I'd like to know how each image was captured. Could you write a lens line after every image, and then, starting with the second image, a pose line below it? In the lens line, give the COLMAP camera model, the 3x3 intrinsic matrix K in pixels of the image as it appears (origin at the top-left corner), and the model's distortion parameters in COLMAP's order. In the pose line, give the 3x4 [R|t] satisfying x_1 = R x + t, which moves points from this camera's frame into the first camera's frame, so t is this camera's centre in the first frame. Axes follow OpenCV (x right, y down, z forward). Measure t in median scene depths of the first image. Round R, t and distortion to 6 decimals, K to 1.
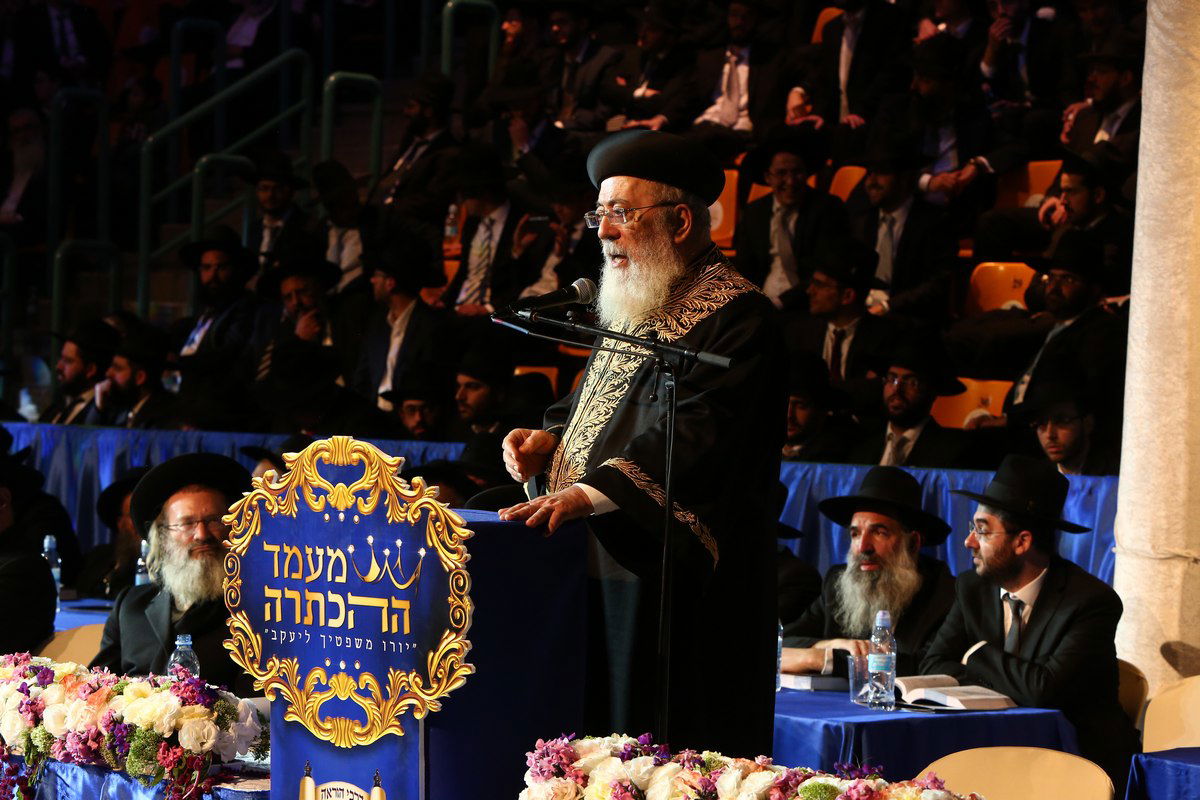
lens RADIAL K [[3470.6, 0, 600.0], [0, 3470.6, 401.4], [0, 0, 1]] dist [-0.028553, 0.000000]
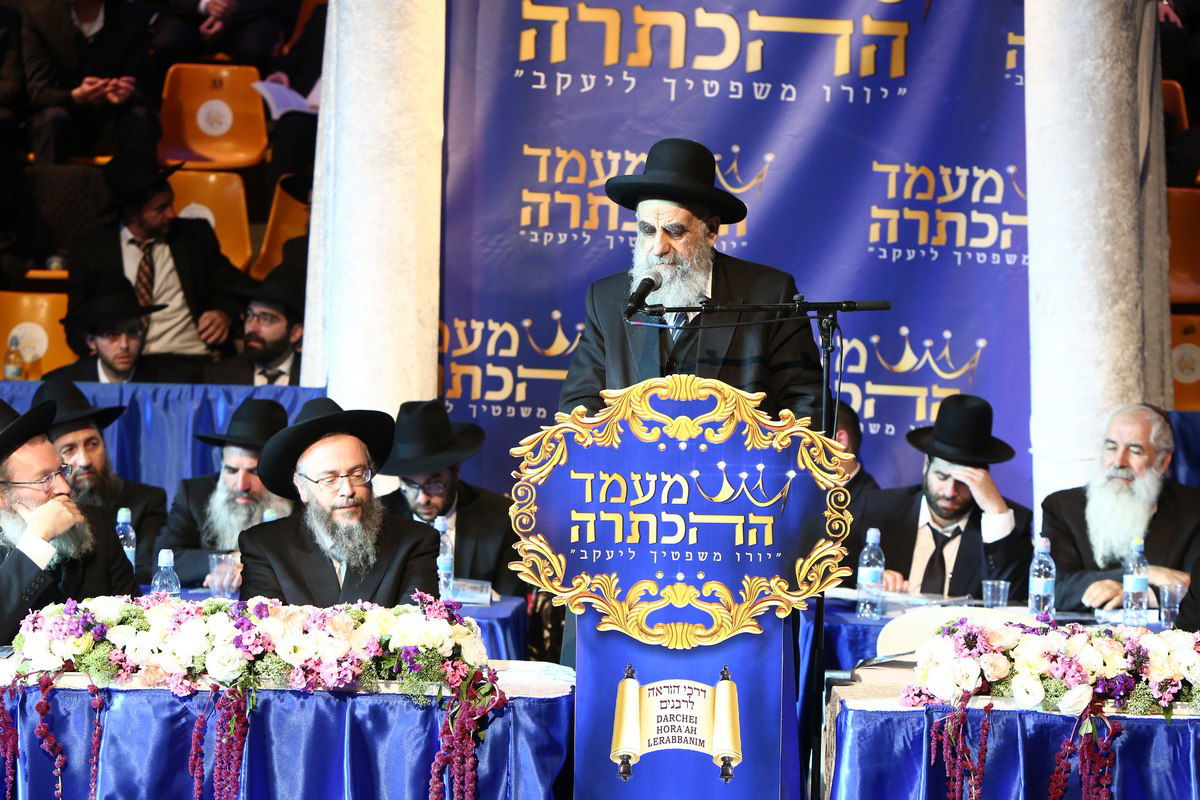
lens RADIAL K [[3977.2, 0, 600.0], [0, 3977.2, 398.0], [0, 0, 1]] dist [0.250034, 0.000000]
pose [[0.708512, -0.023684, 0.705301, -1.009914], [-0.001792, 0.999373, 0.035359, -0.028362], [-0.705696, -0.026316, 0.708025, 0.098029]]
